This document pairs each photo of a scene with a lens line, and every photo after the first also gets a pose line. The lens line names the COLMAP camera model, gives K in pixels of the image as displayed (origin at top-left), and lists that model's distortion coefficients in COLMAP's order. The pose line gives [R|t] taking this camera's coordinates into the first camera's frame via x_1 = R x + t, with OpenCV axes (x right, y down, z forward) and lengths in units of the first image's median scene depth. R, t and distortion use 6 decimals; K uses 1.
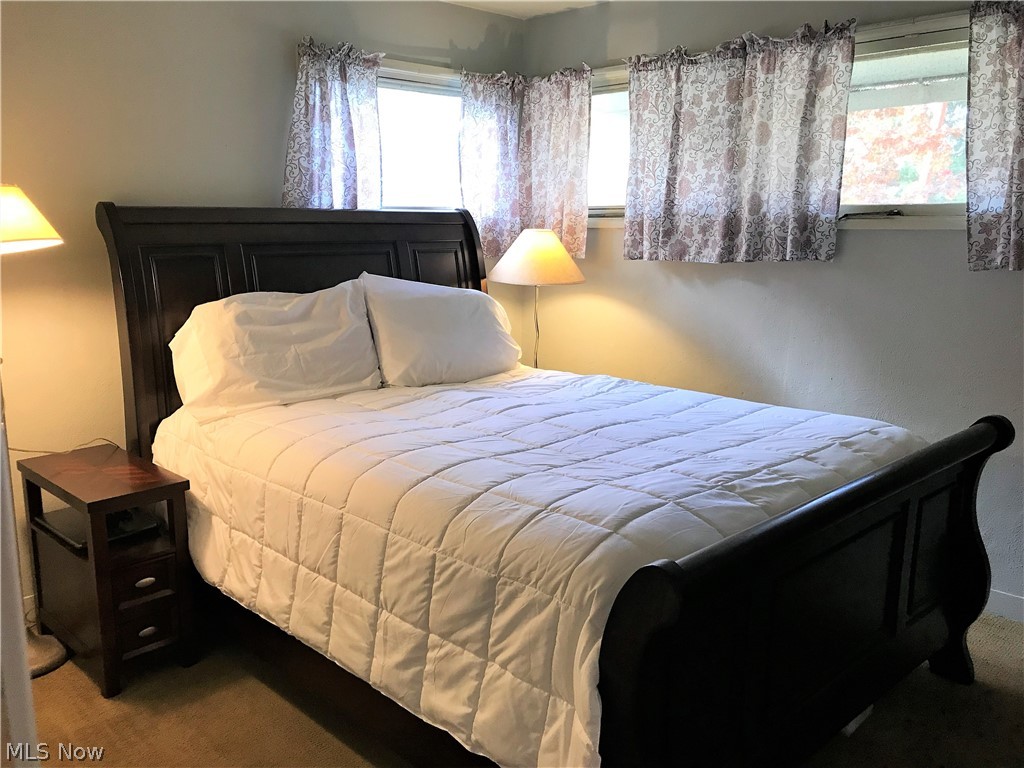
lens RADIAL K [[845.7, 0, 502.5], [0, 845.7, 380.9], [0, 0, 1]] dist [0.017889, -0.025304]
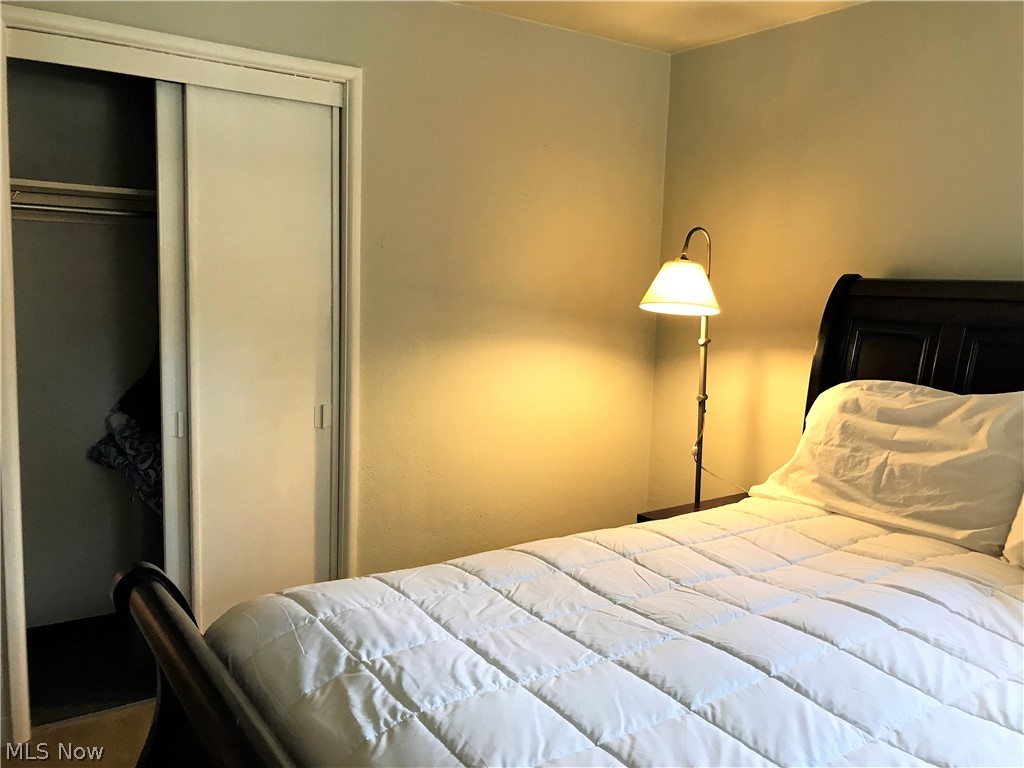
lens RADIAL K [[845.7, 0, 502.5], [0, 845.7, 386.9], [0, 0, 1]] dist [0.017889, -0.025304]
pose [[-0.164438, 0.128013, -0.978045, 0.731843], [-0.206213, 0.965171, 0.160998, -0.193597], [0.964591, 0.228160, -0.132313, 0.932055]]
